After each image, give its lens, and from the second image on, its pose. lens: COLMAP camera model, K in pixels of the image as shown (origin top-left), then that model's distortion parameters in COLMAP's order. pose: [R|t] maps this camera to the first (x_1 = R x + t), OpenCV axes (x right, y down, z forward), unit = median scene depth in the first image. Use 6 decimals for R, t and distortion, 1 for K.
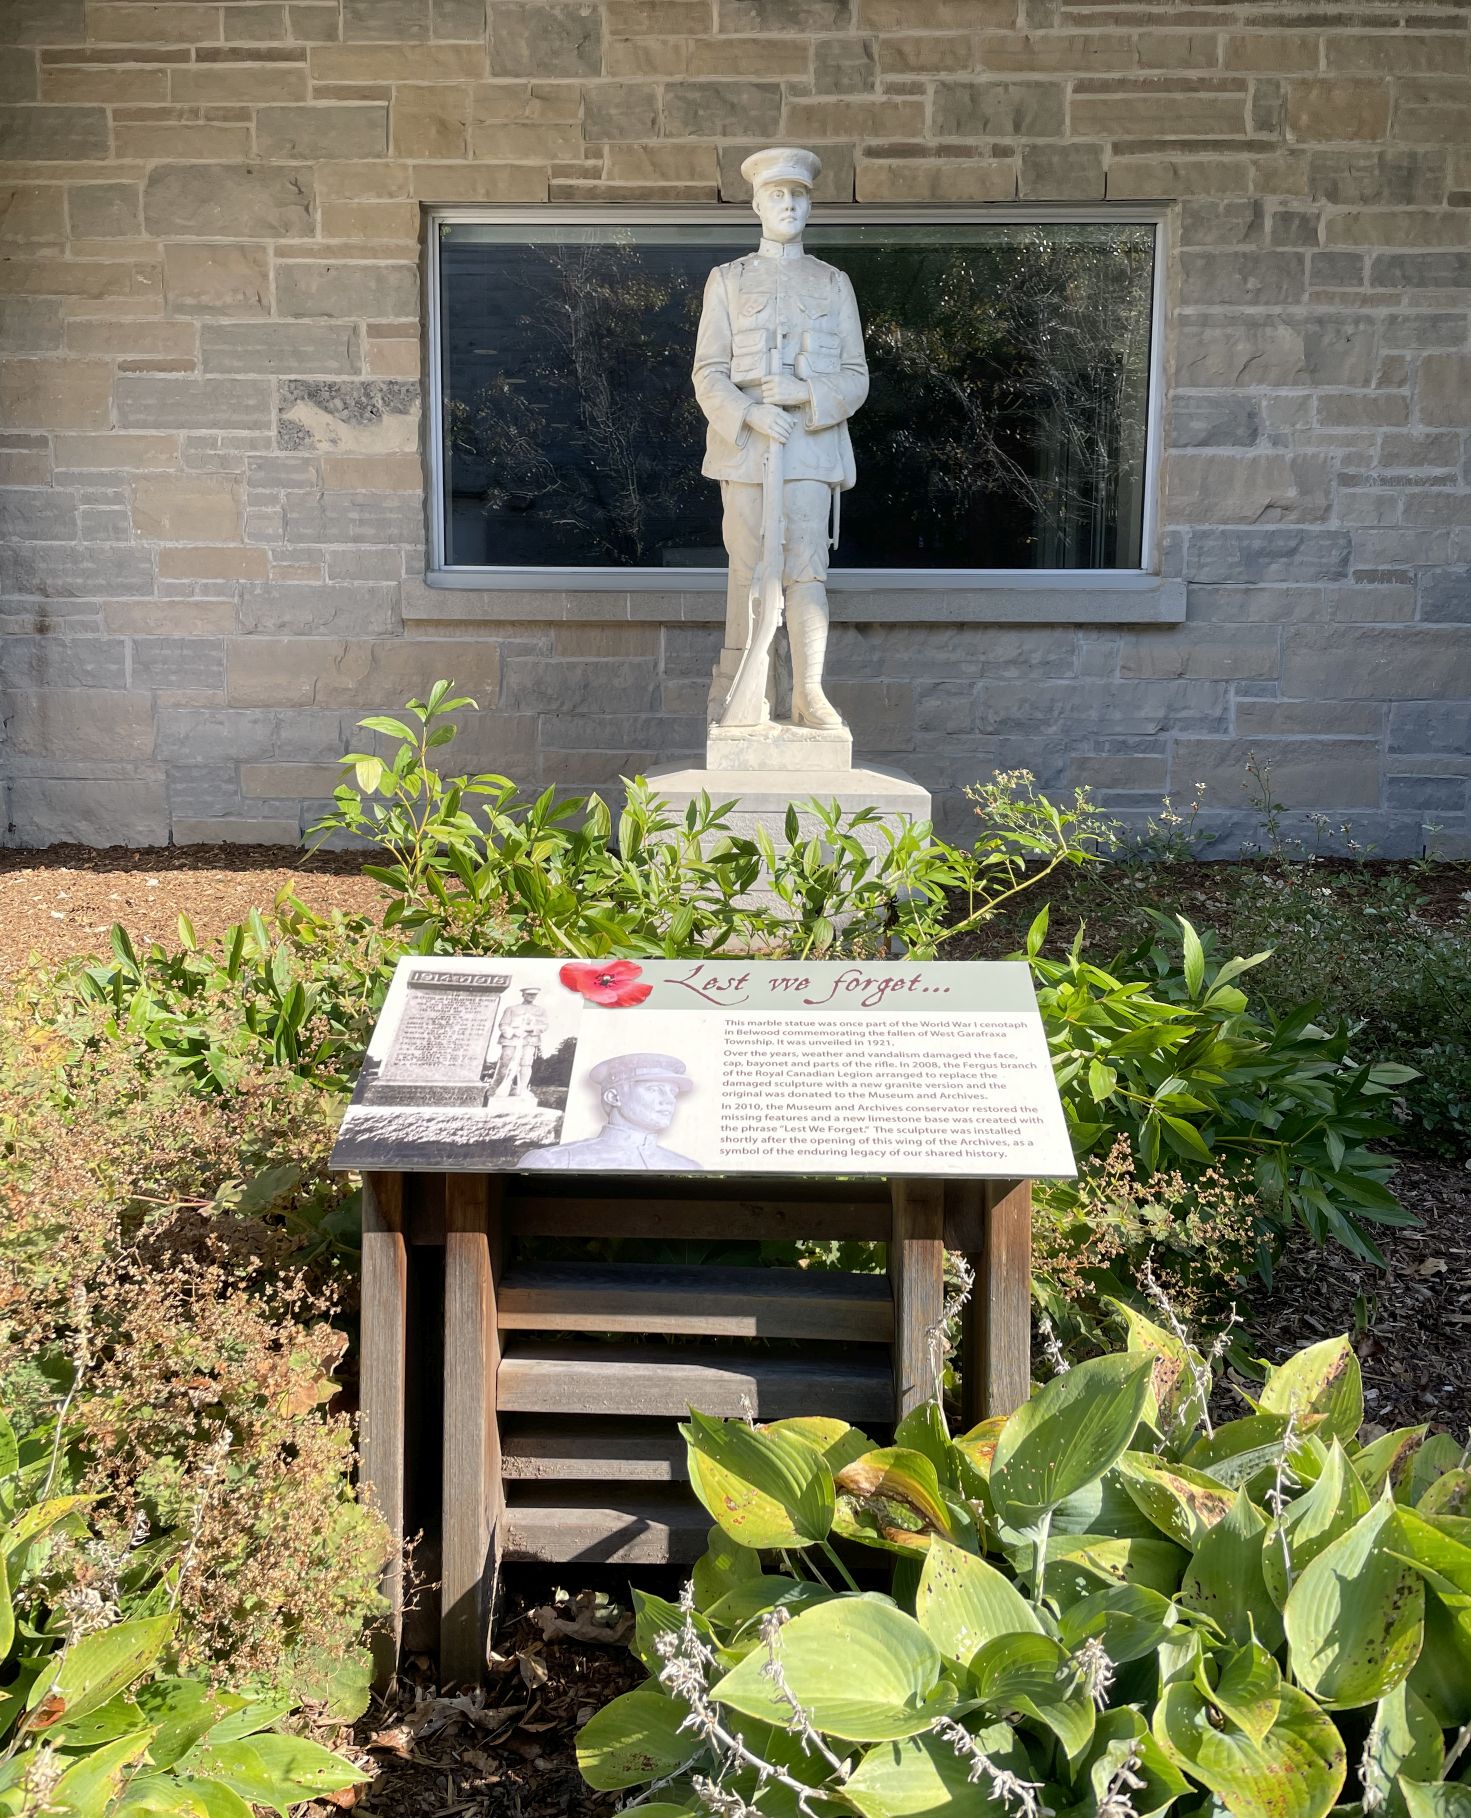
lens RADIAL K [[1508.5, 0, 735.3], [0, 1508.5, 908.2], [0, 0, 1]] dist [-0.000613, 0.000358]
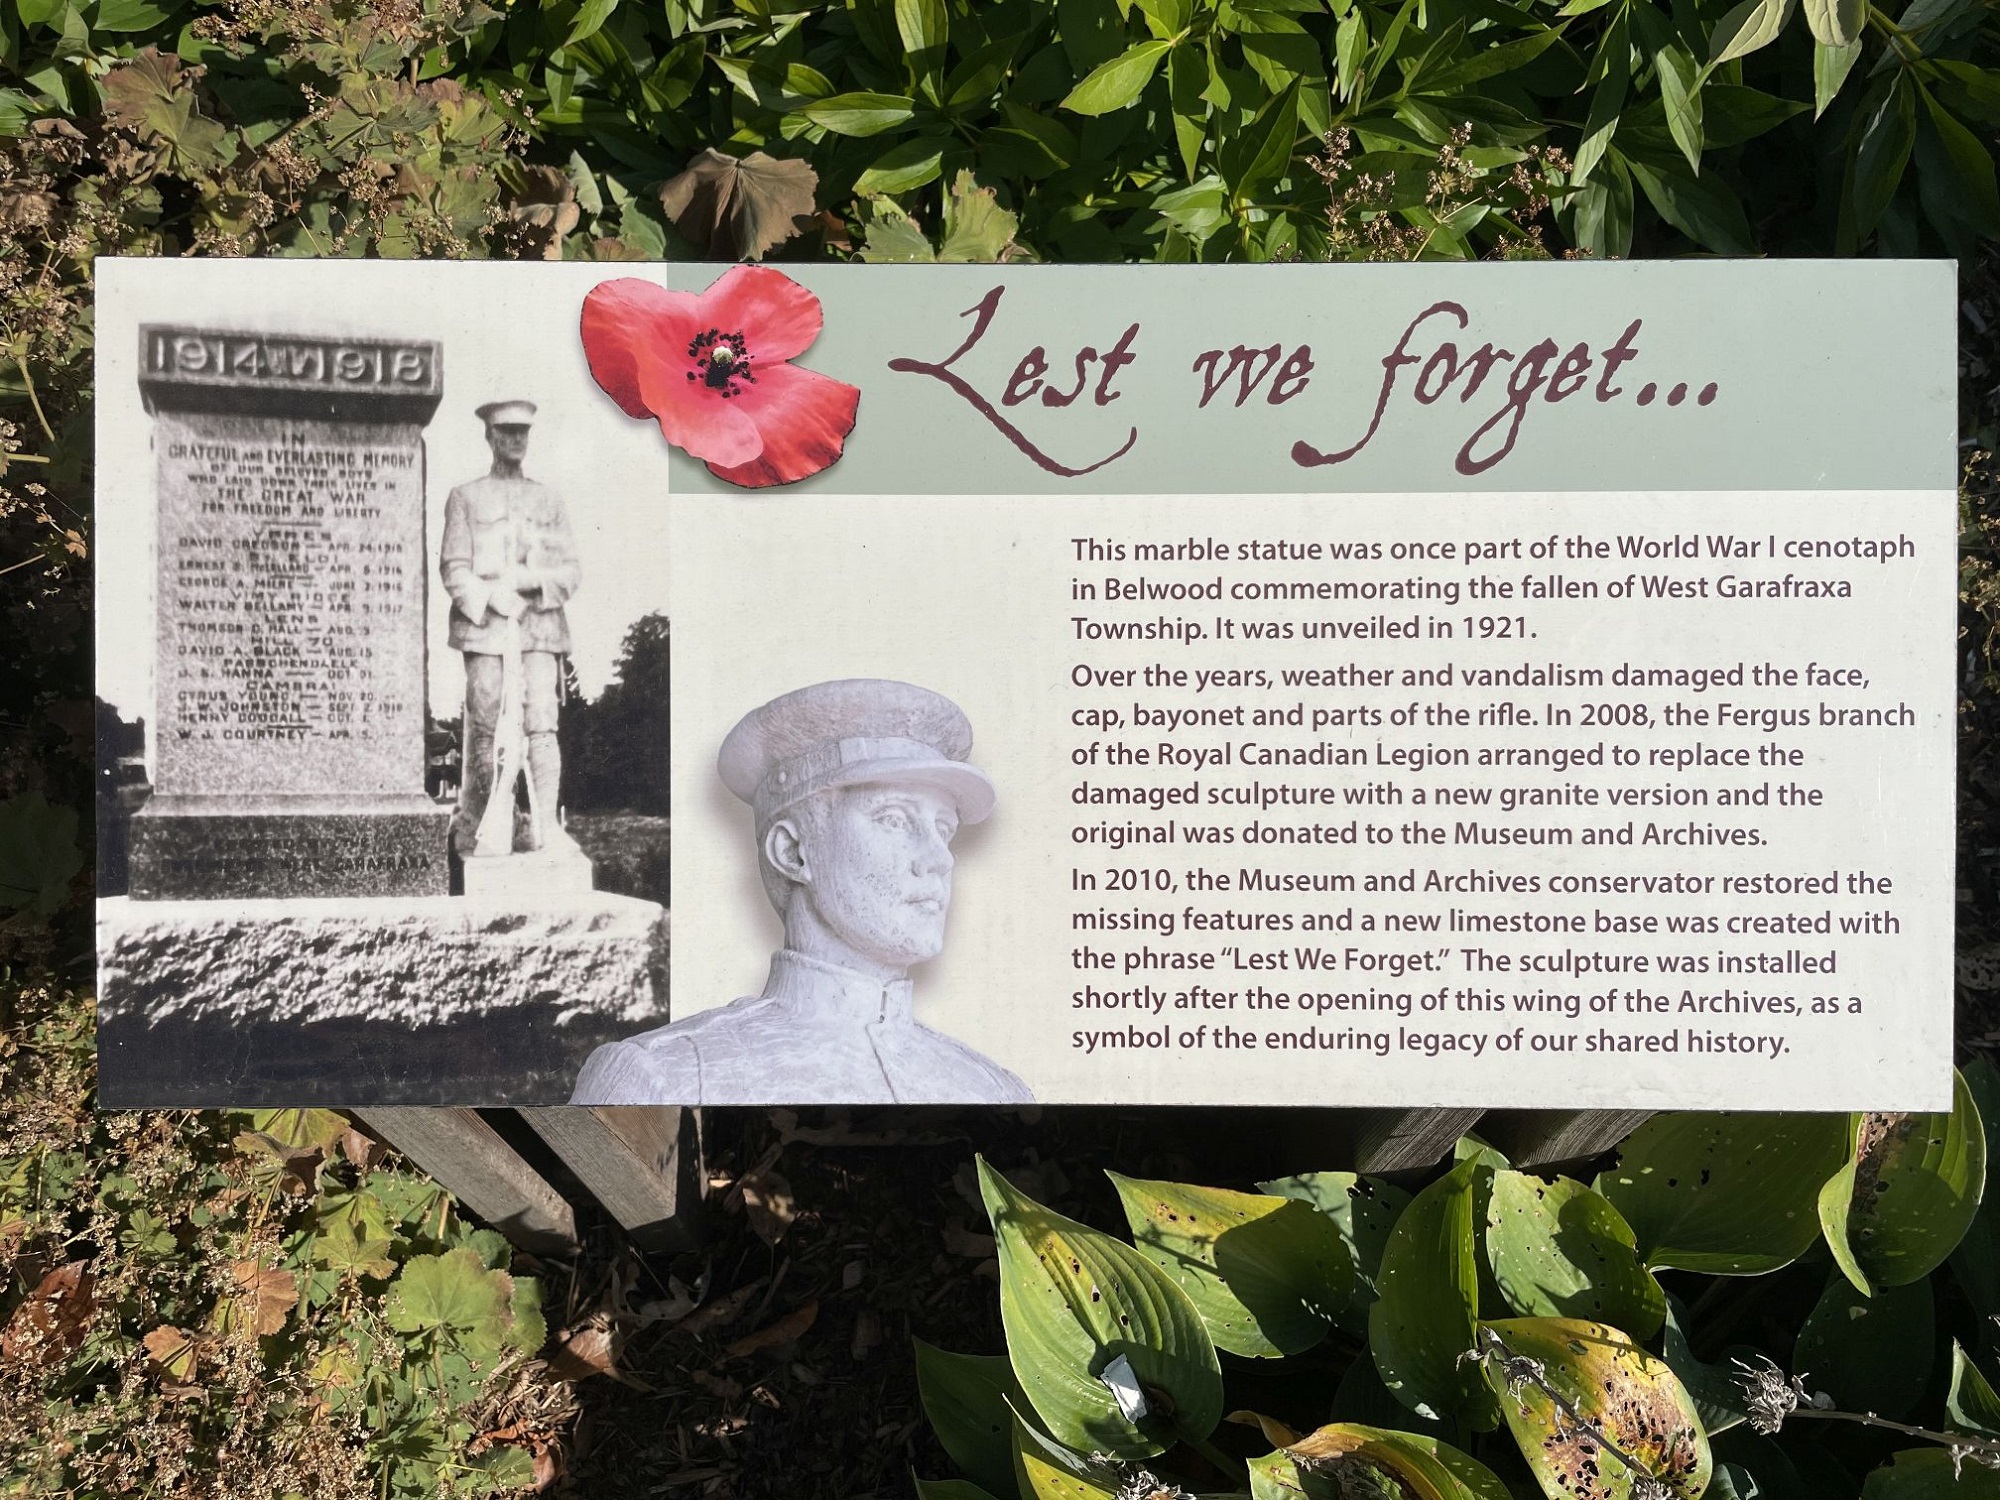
lens RADIAL K [[1500.4, 0, 994.6], [0, 1500.4, 752.1], [0, 0, 1]] dist [0.041361, -0.027415]
pose [[0.999688, -0.023778, 0.007672, -0.030443], [0.007113, 0.565211, 0.824916, -0.201623], [-0.023951, -0.824604, 0.565204, 0.794576]]
